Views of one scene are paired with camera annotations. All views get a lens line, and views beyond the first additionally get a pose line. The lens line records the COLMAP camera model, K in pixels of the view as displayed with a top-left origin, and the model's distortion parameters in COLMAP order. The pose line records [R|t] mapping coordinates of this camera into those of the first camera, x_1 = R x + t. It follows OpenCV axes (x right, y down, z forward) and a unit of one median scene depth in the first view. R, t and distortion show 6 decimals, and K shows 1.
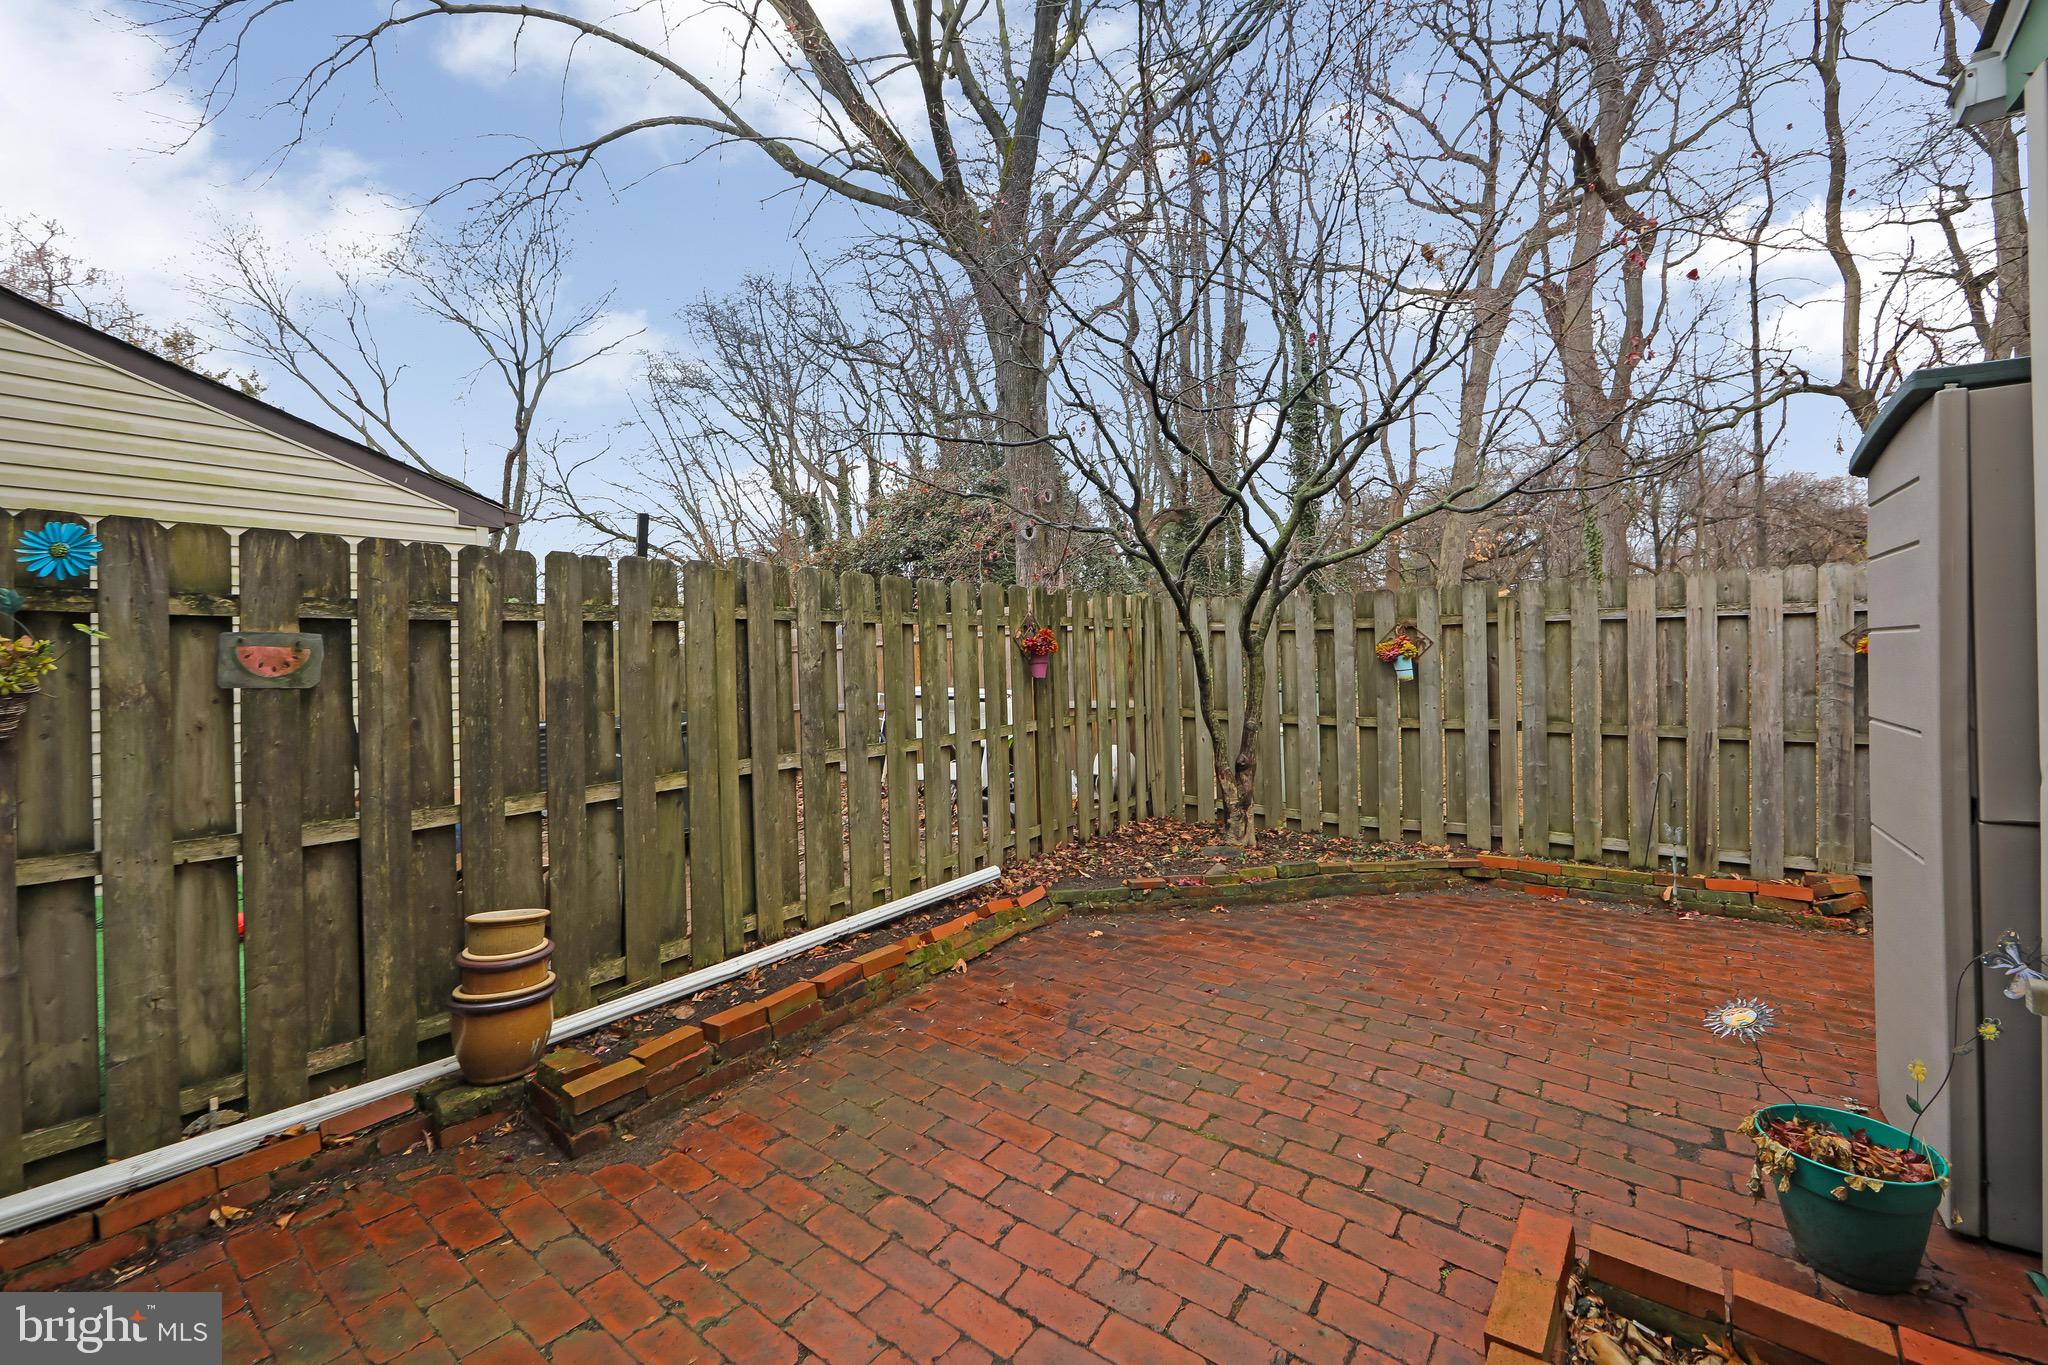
lens RADIAL K [[833.0, 0, 1018.5], [0, 833.0, 649.1], [0, 0, 1]] dist [-0.014192, 0.003437]
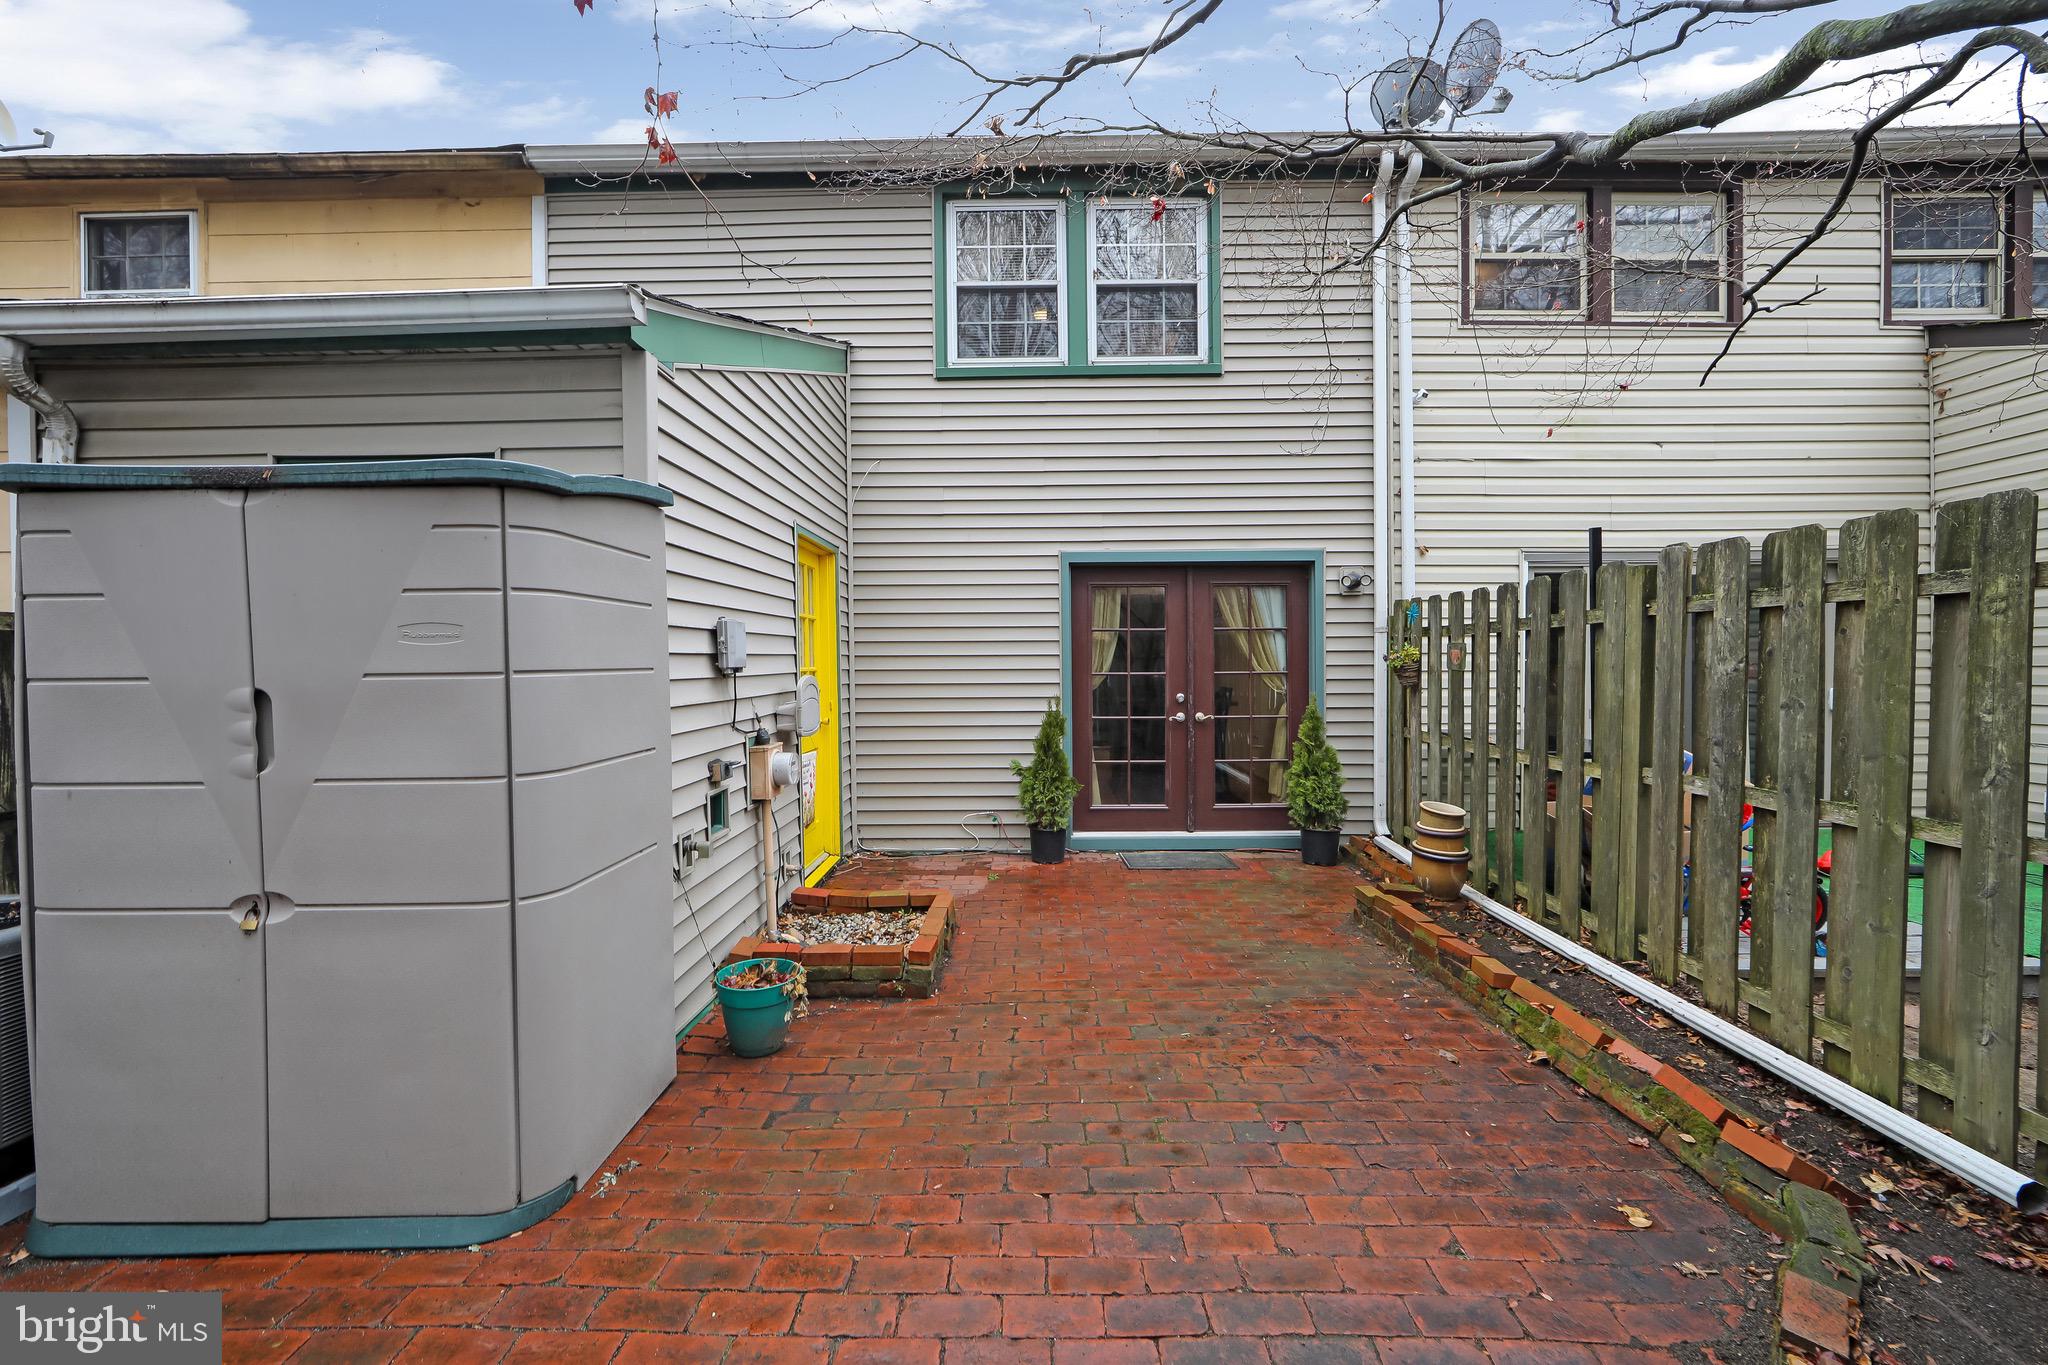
lens RADIAL K [[833.0, 0, 1048.8], [0, 833.0, 676.0], [0, 0, 1]] dist [-0.014192, 0.003437]
pose [[-0.791588, 0.029625, -0.610336, 0.763998], [0.020578, 0.999550, 0.021828, -0.002984], [0.610708, 0.004719, -0.791842, 1.342447]]
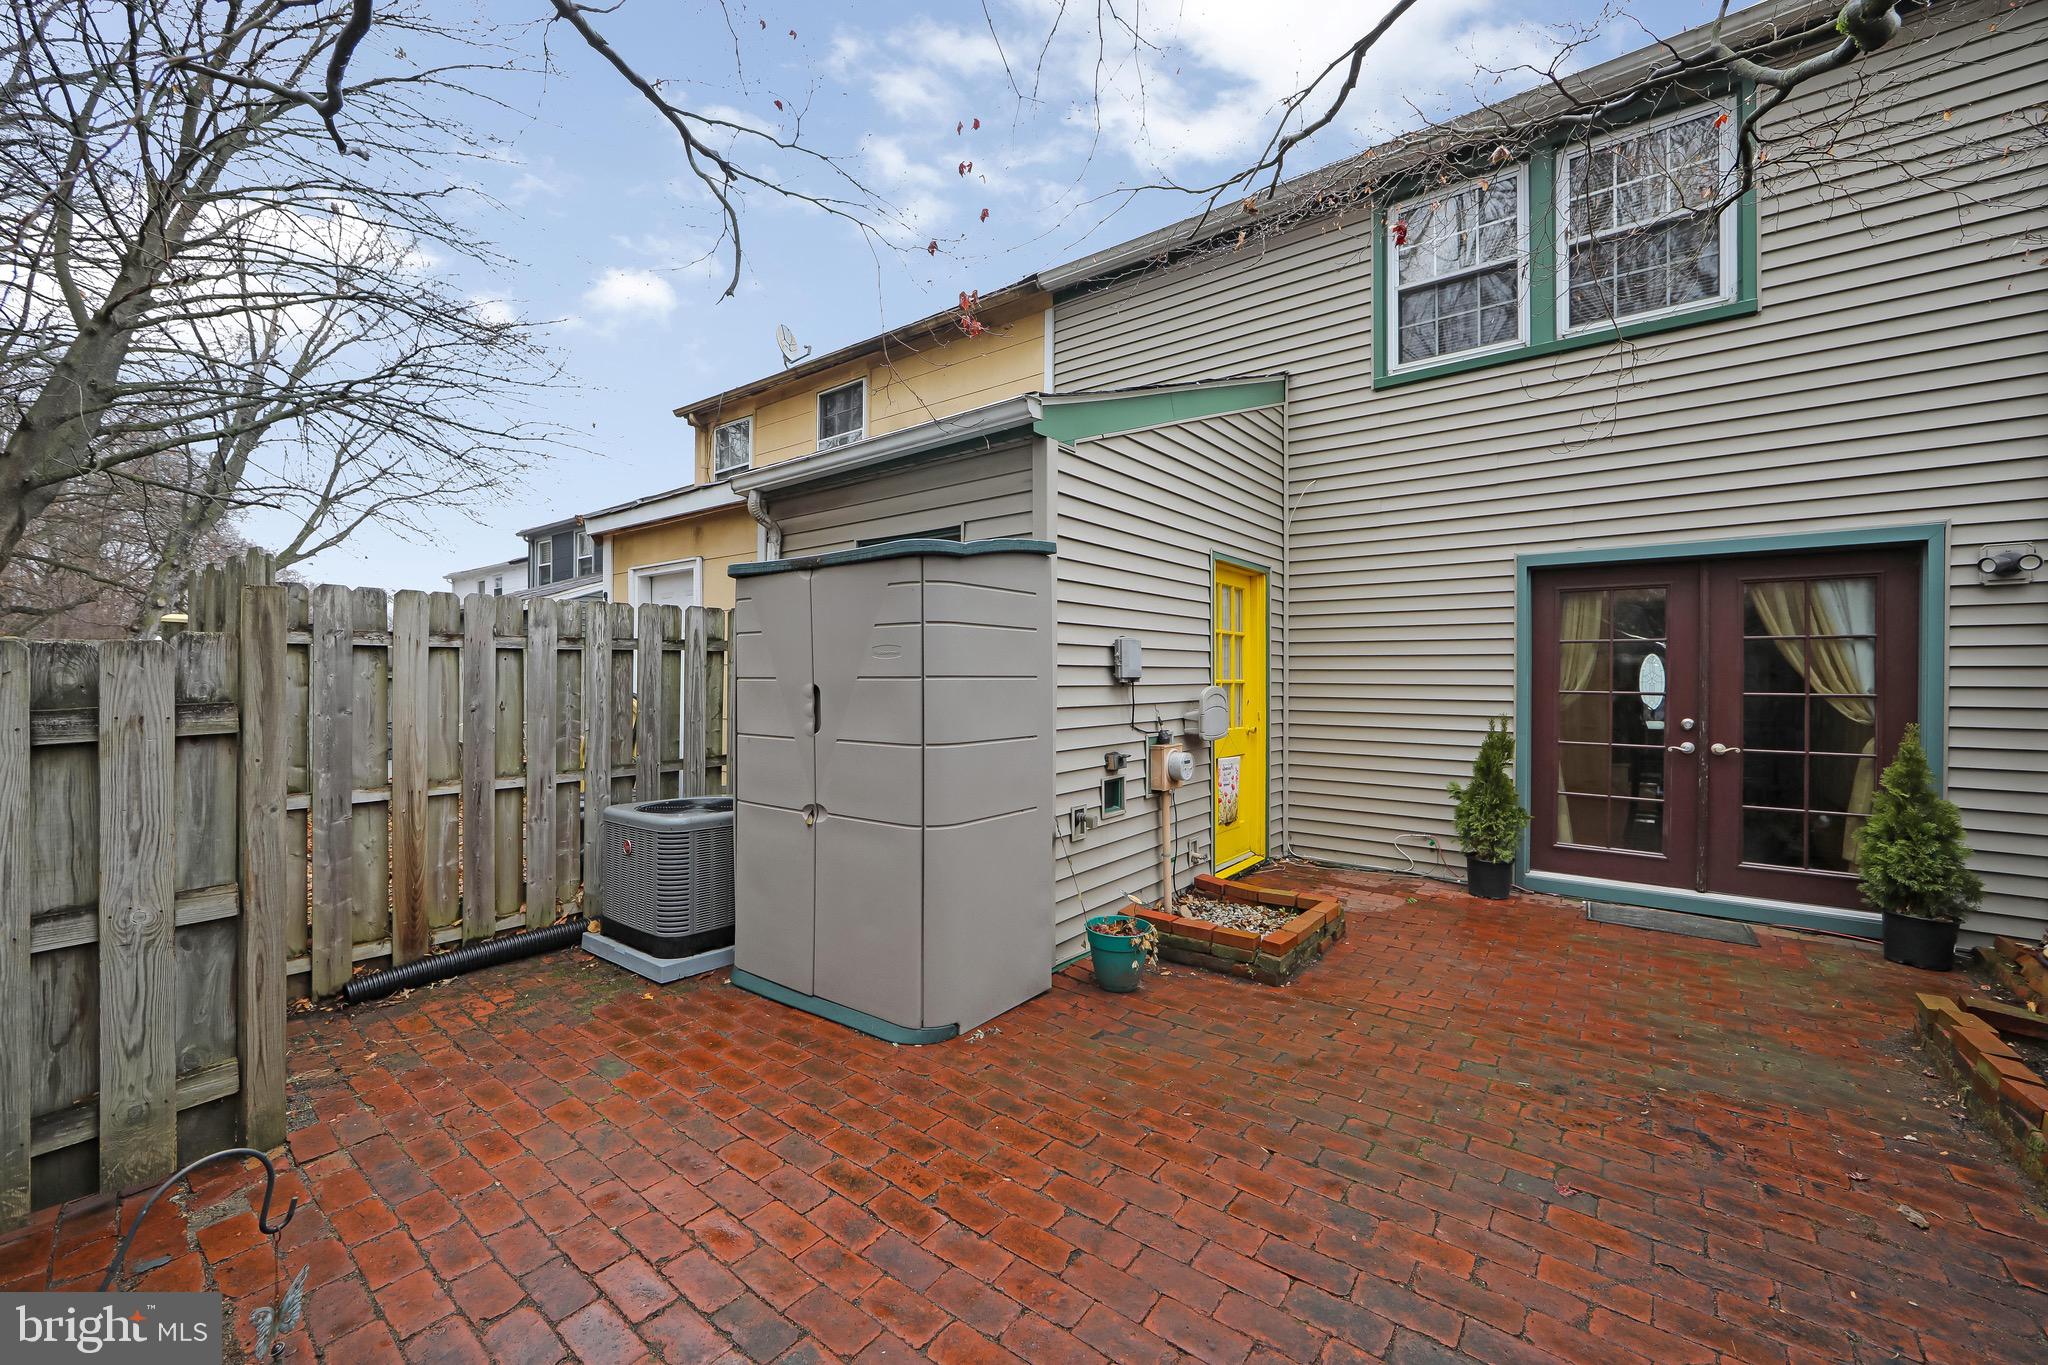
lens RADIAL K [[833.0, 0, 1017.6], [0, 833.0, 685.6], [0, 0, 1]] dist [-0.014192, 0.003437]
pose [[-0.999917, 0.008259, 0.009848, 0.608700], [0.008313, 0.999950, 0.005483, 0.004208], [-0.009802, 0.005565, -0.999936, 1.532340]]
